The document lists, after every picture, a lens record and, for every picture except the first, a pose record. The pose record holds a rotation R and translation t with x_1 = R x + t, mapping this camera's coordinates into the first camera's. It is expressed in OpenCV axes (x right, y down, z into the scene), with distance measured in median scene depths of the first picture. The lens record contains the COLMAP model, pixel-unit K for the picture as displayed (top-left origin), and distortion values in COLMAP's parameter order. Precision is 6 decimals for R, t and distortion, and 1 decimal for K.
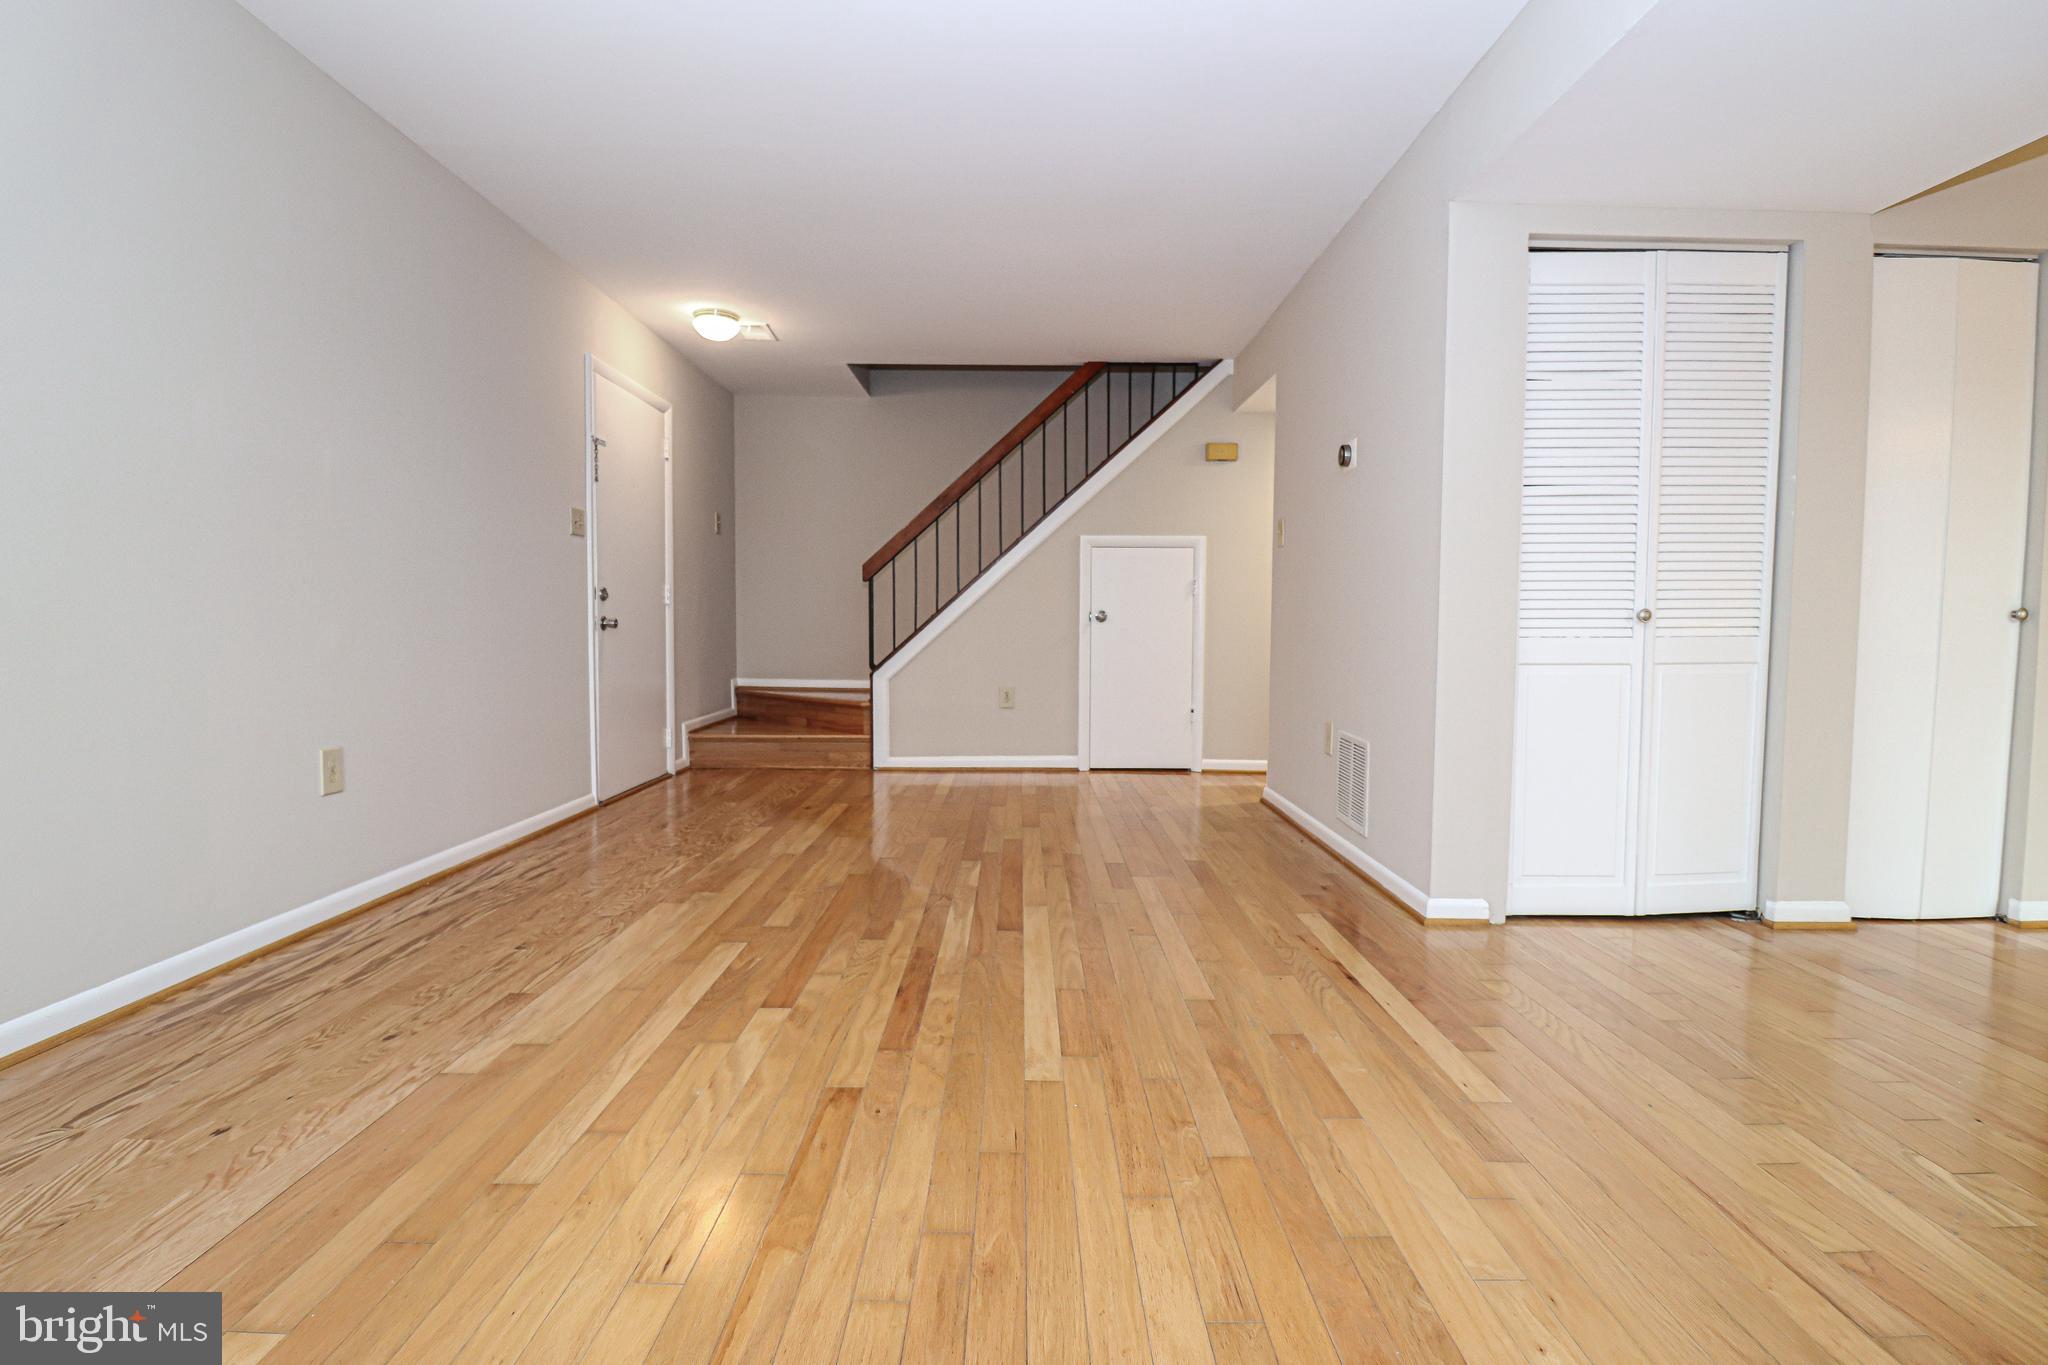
lens RADIAL K [[977.8, 0, 1027.6], [0, 977.8, 673.0], [0, 0, 1]] dist [-0.011721, -0.000705]
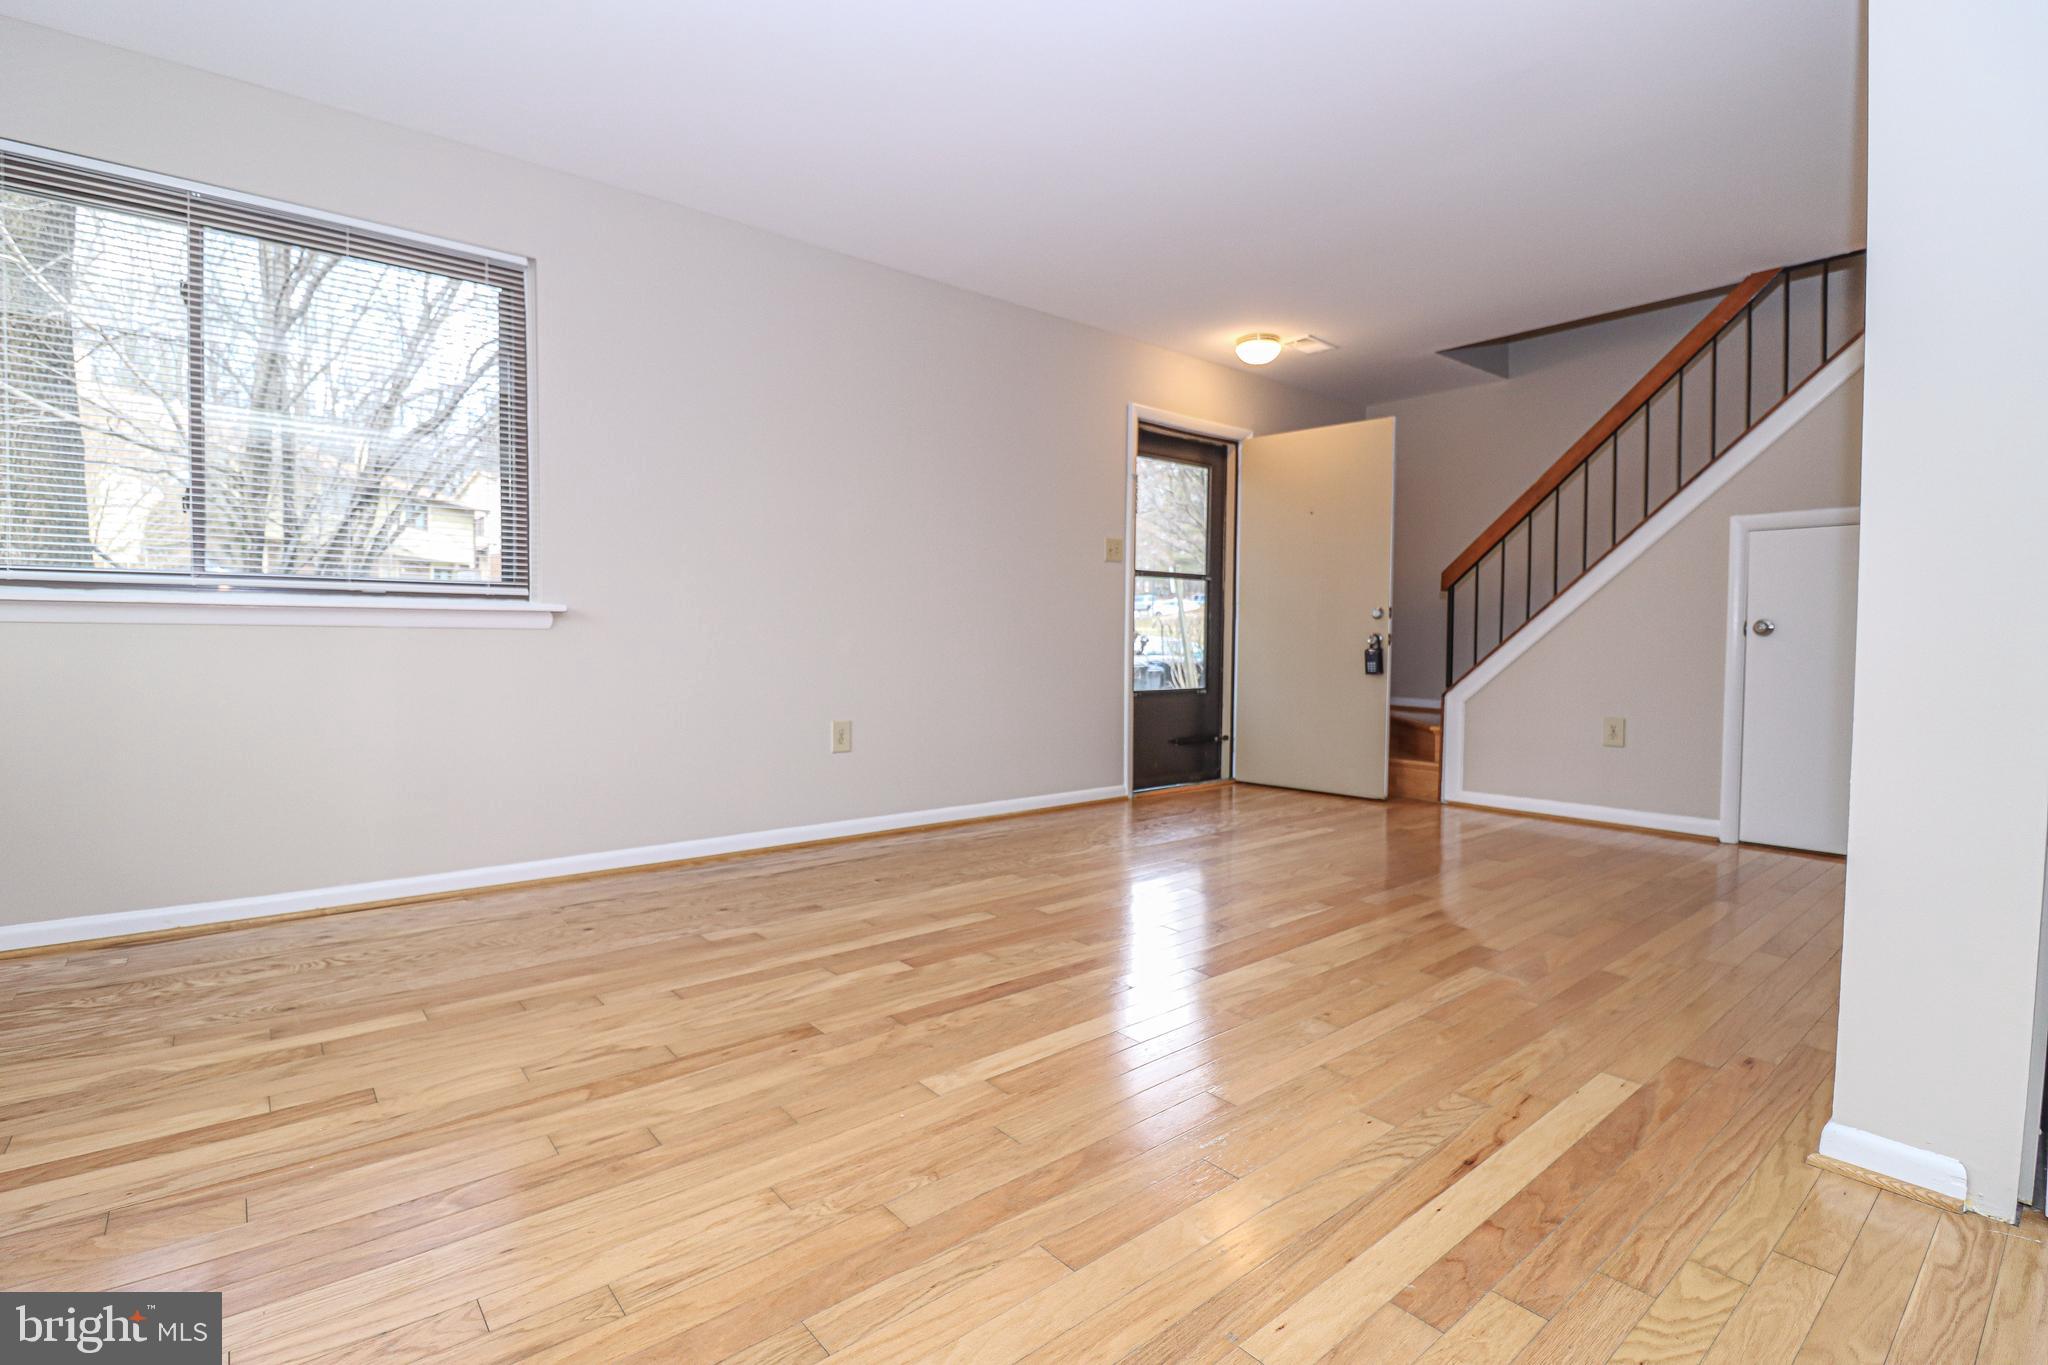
lens RADIAL K [[959.3, 0, 1015.1], [0, 959.3, 672.2], [0, 0, 1]] dist [-0.004251, -0.000483]
pose [[0.631472, 0.029407, -0.774841, 0.664671], [-0.043429, 0.999053, 0.002523, -0.011736], [0.774181, 0.032057, 0.632152, 0.351075]]
